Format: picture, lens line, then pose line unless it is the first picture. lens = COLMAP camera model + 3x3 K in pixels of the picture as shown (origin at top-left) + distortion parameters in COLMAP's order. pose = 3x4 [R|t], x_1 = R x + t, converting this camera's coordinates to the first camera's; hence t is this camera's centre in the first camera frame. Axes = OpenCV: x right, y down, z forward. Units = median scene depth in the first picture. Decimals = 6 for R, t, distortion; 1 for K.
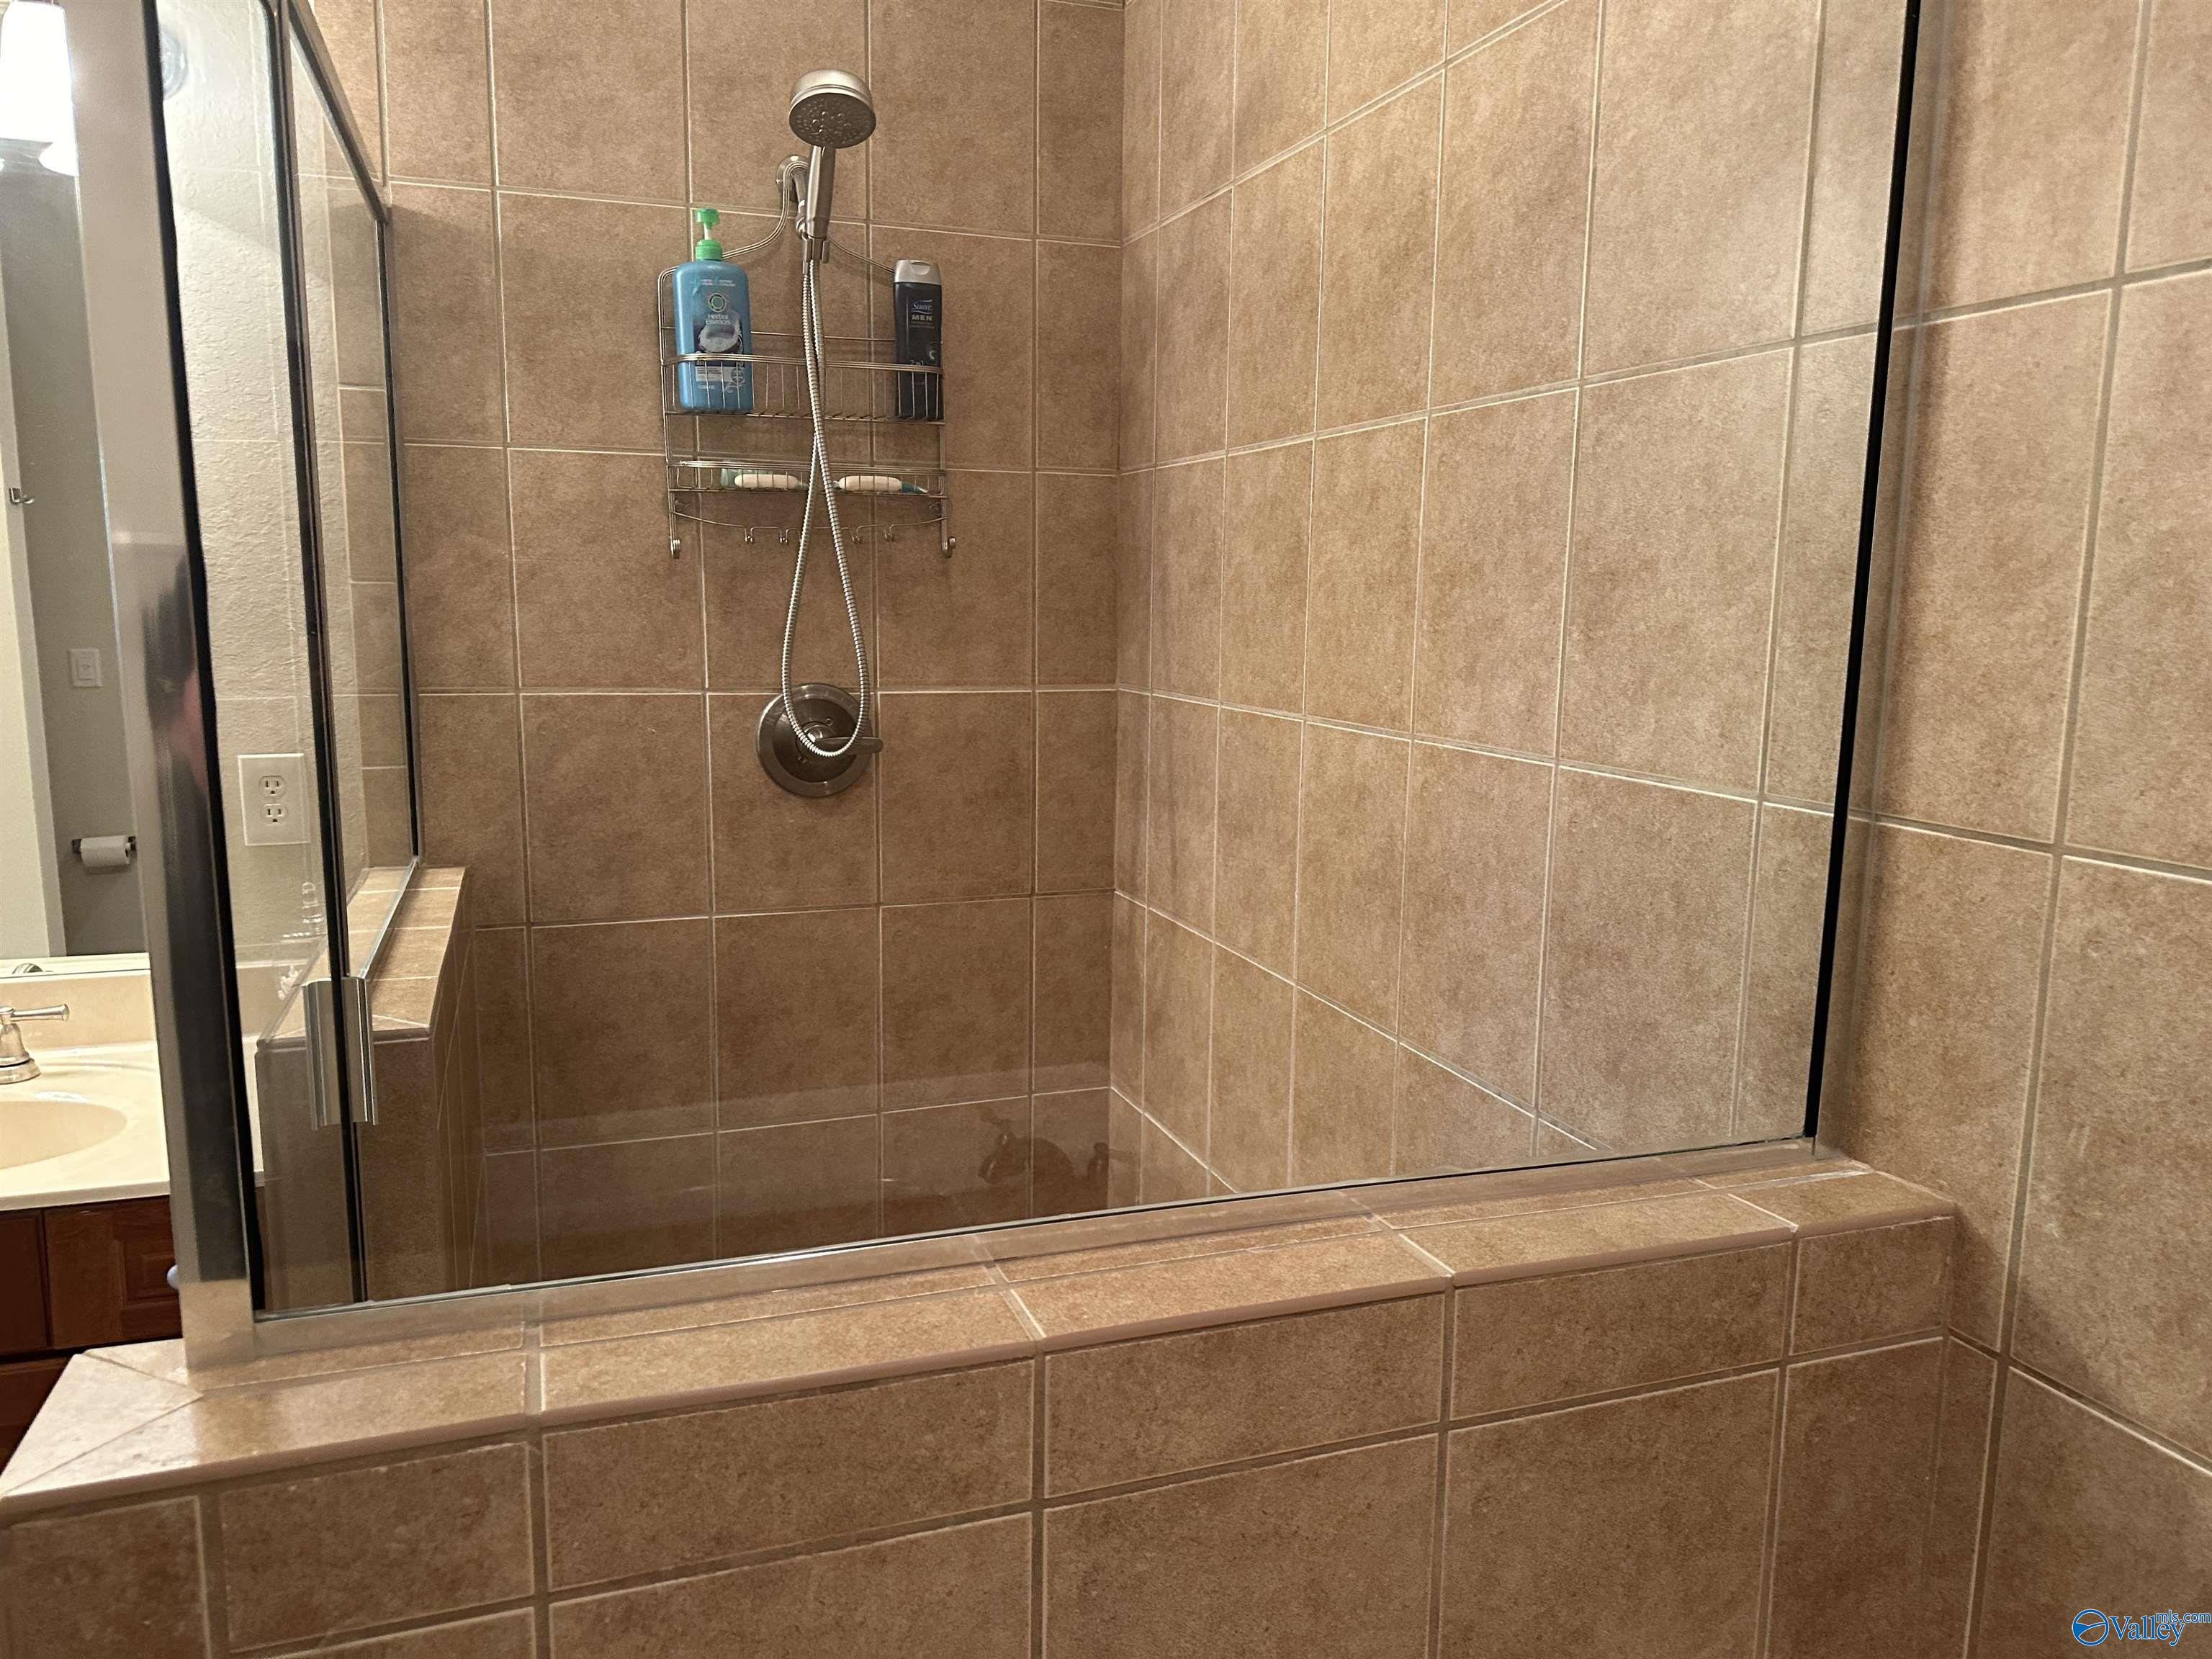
lens RADIAL K [[1571.3, 0, 1106.0], [0, 1571.3, 829.5], [0, 0, 1]] dist [0.014715, -0.023699]
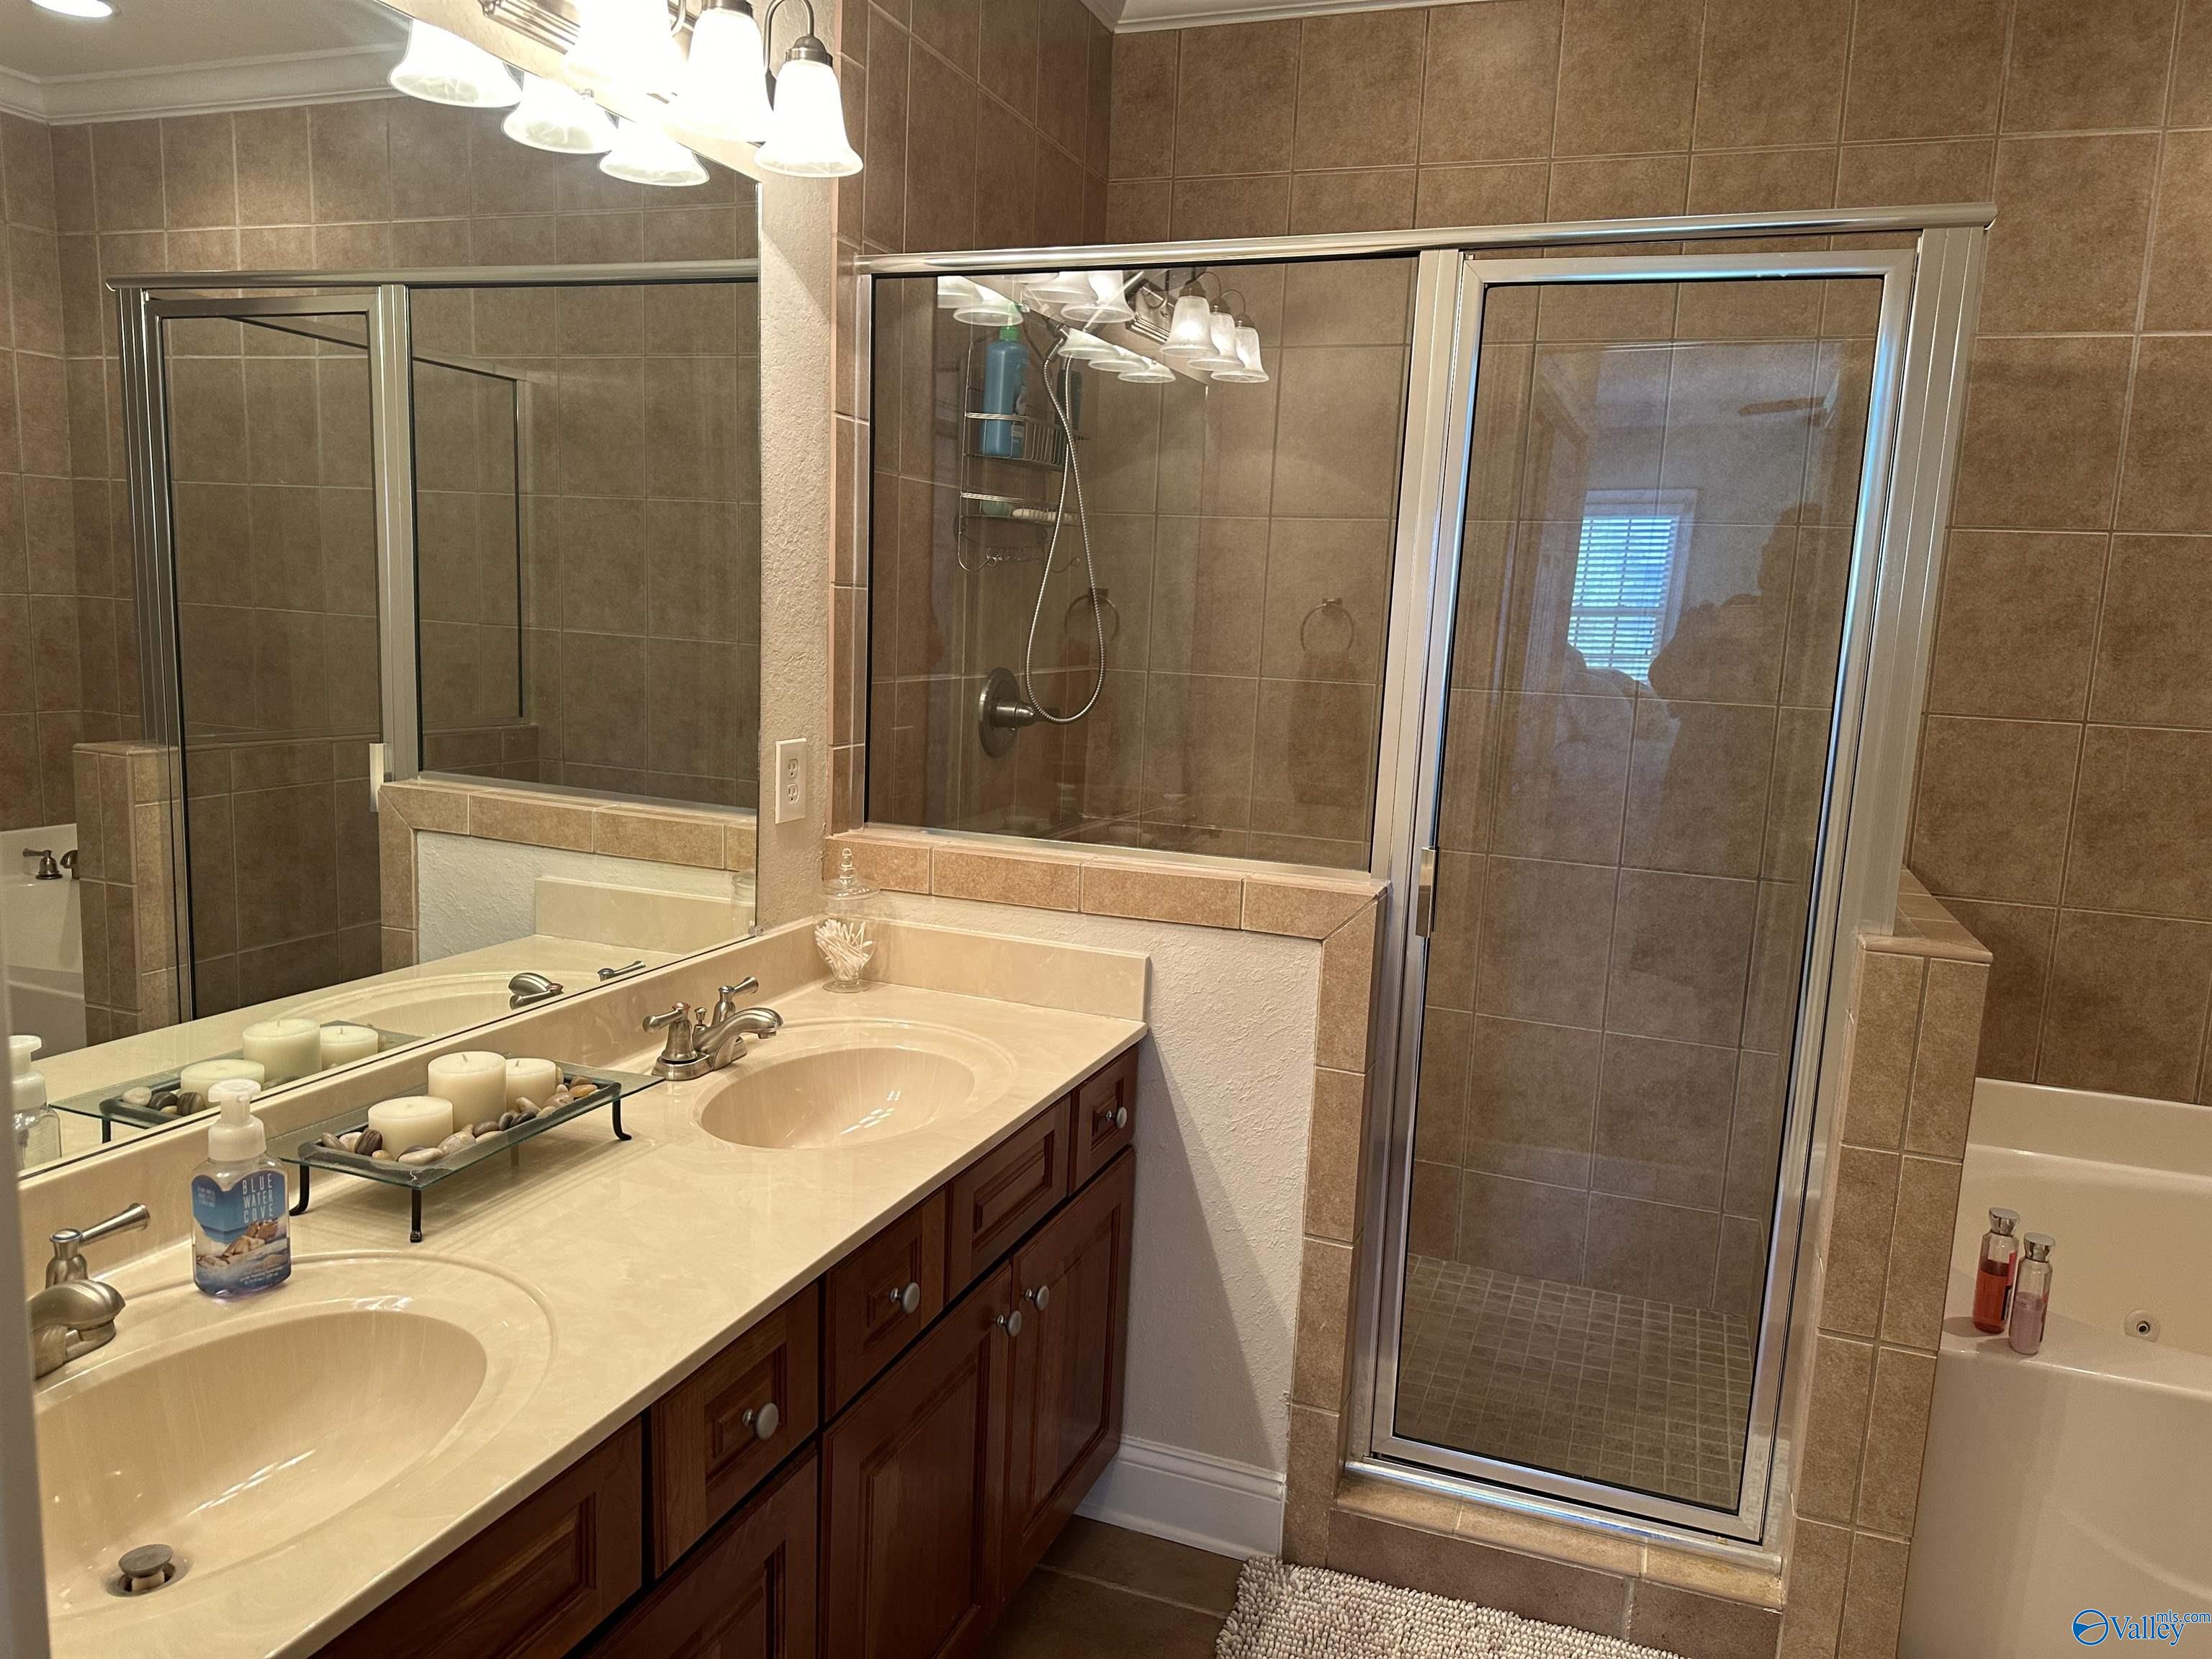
lens RADIAL K [[1617.5, 0, 1107.8], [0, 1617.5, 851.2], [0, 0, 1]] dist [0.007704, 0.004779]
pose [[0.634208, -0.108628, 0.765494, -2.742146], [0.085138, 0.993872, 0.070499, -0.076019], [-0.768461, 0.020461, 0.639570, 0.228528]]
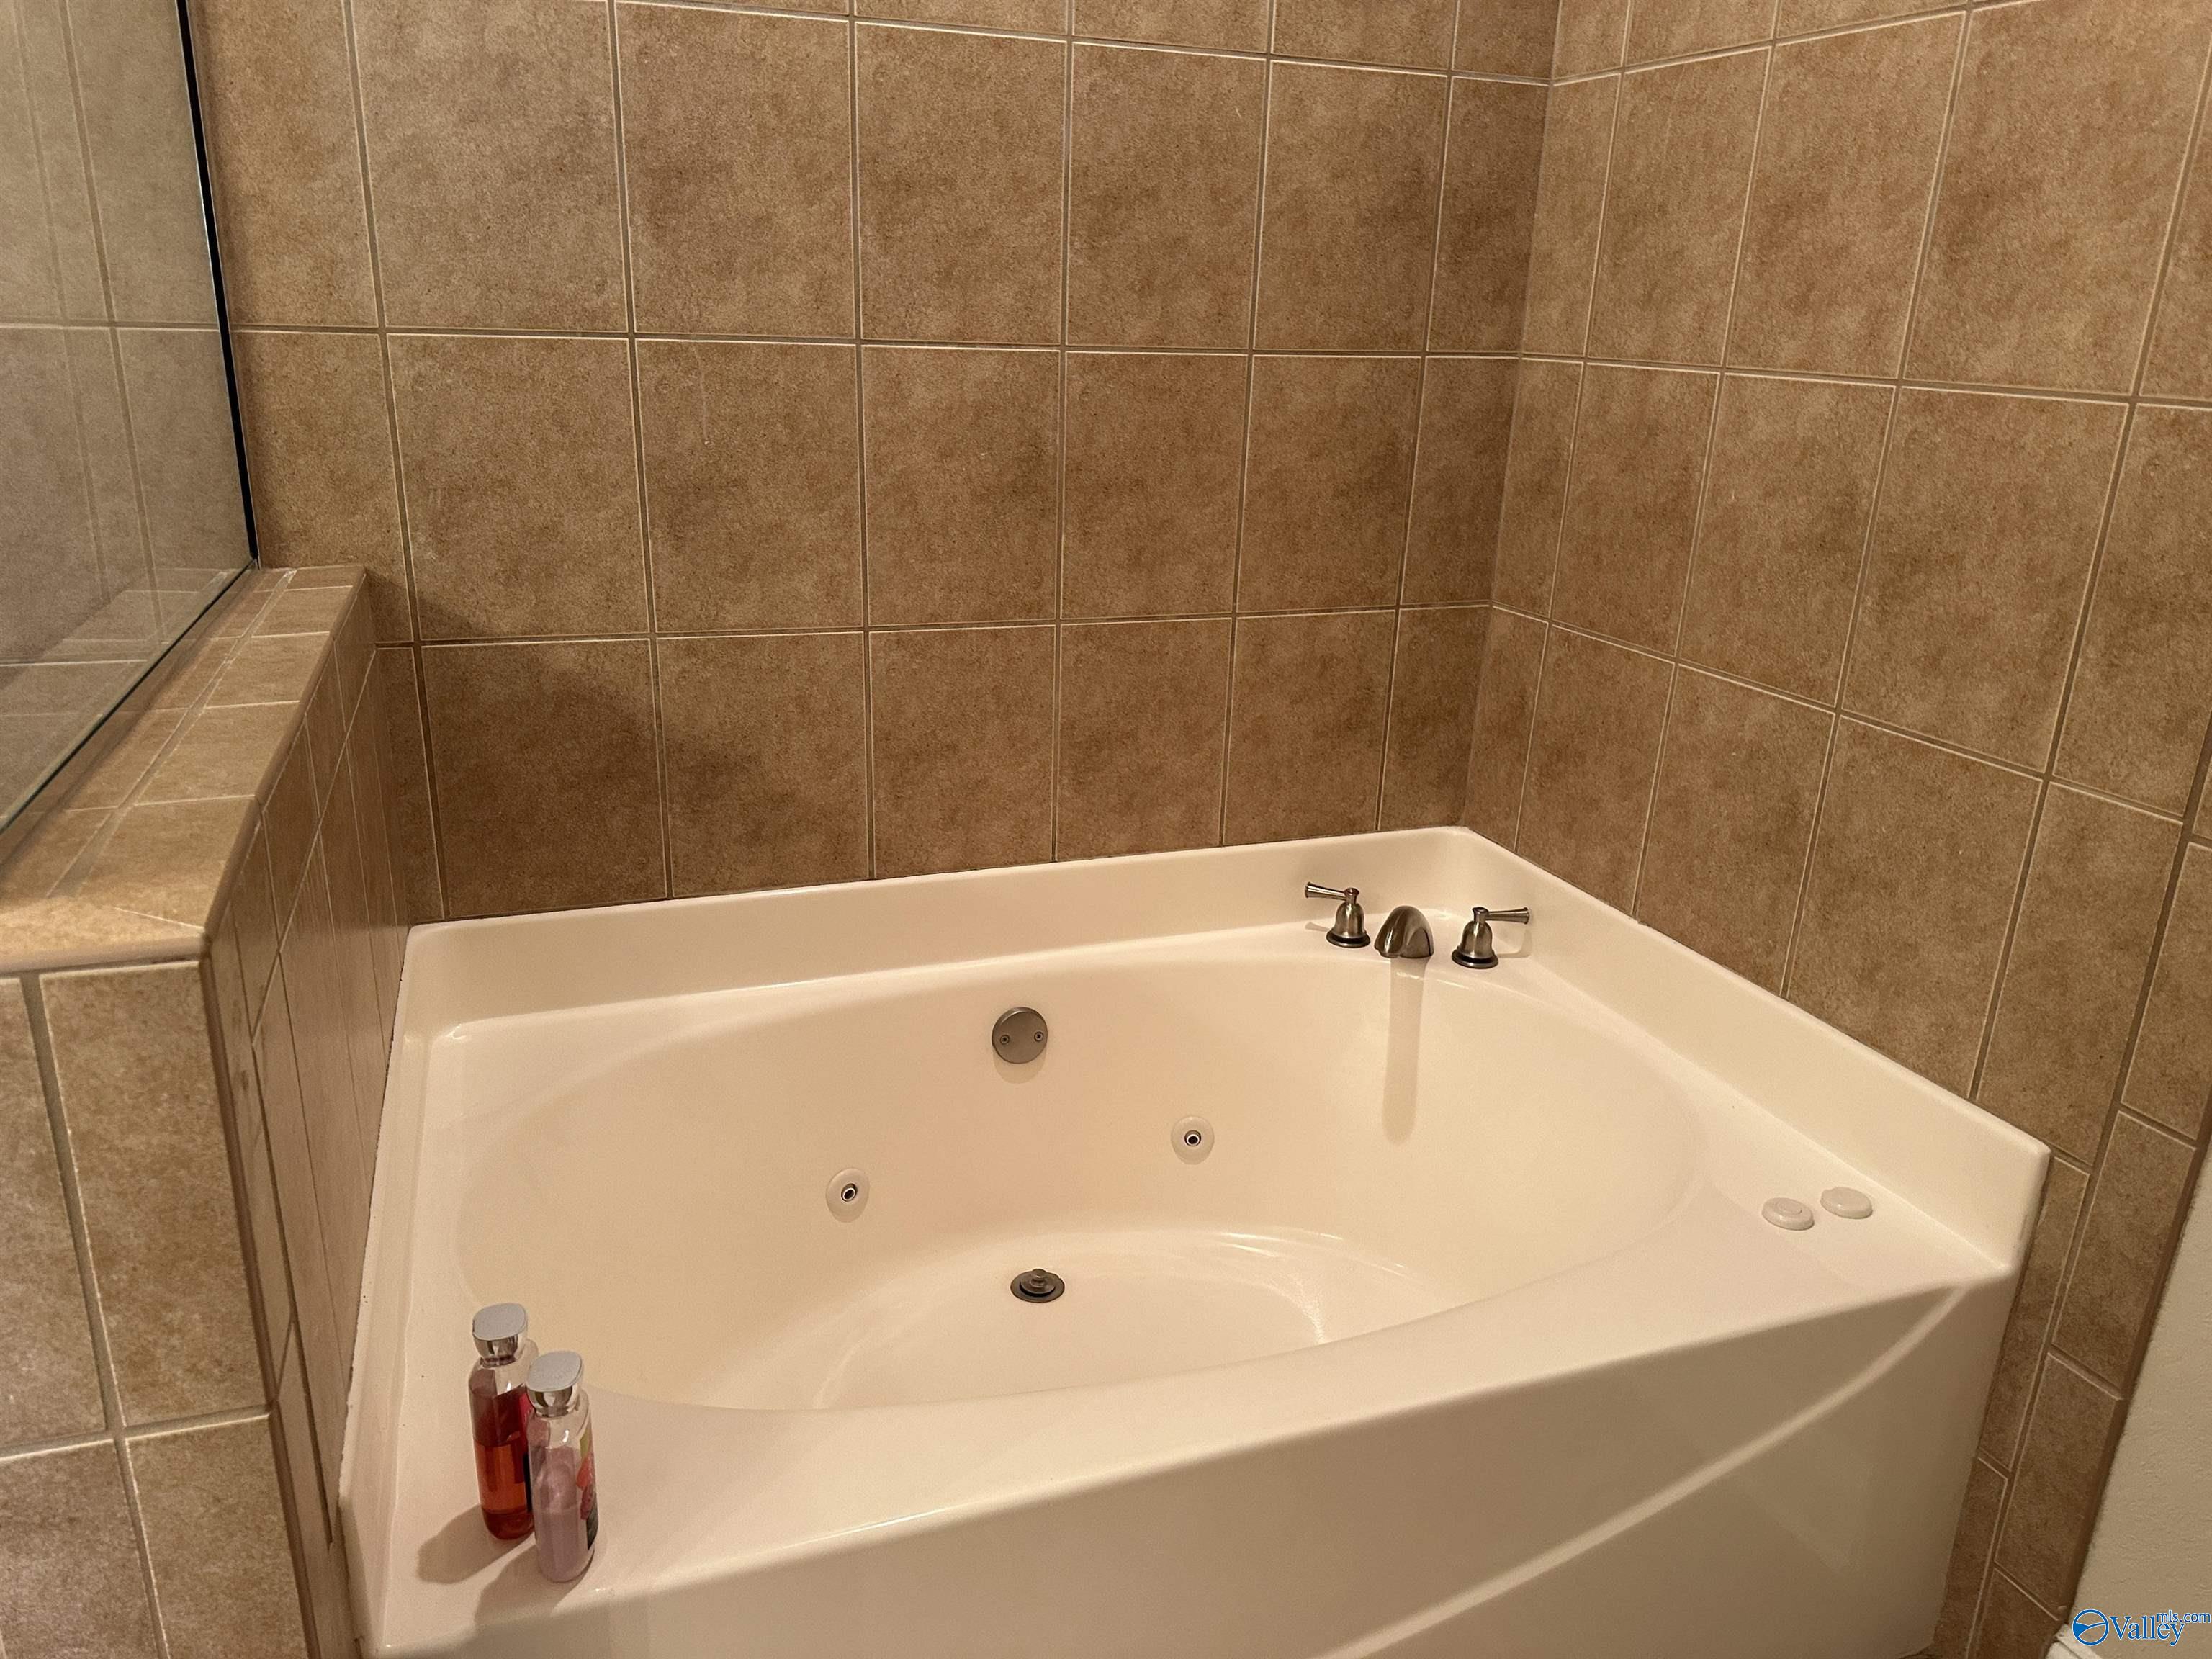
lens RADIAL K [[1571.3, 0, 1106.0], [0, 1571.3, 829.5], [0, 0, 1]] dist [0.014715, -0.023699]
pose [[-0.003084, -0.333137, 0.942873, -1.176616], [0.121256, 0.935796, 0.331033, 0.048444], [-0.992616, 0.115350, 0.037509, 0.216633]]
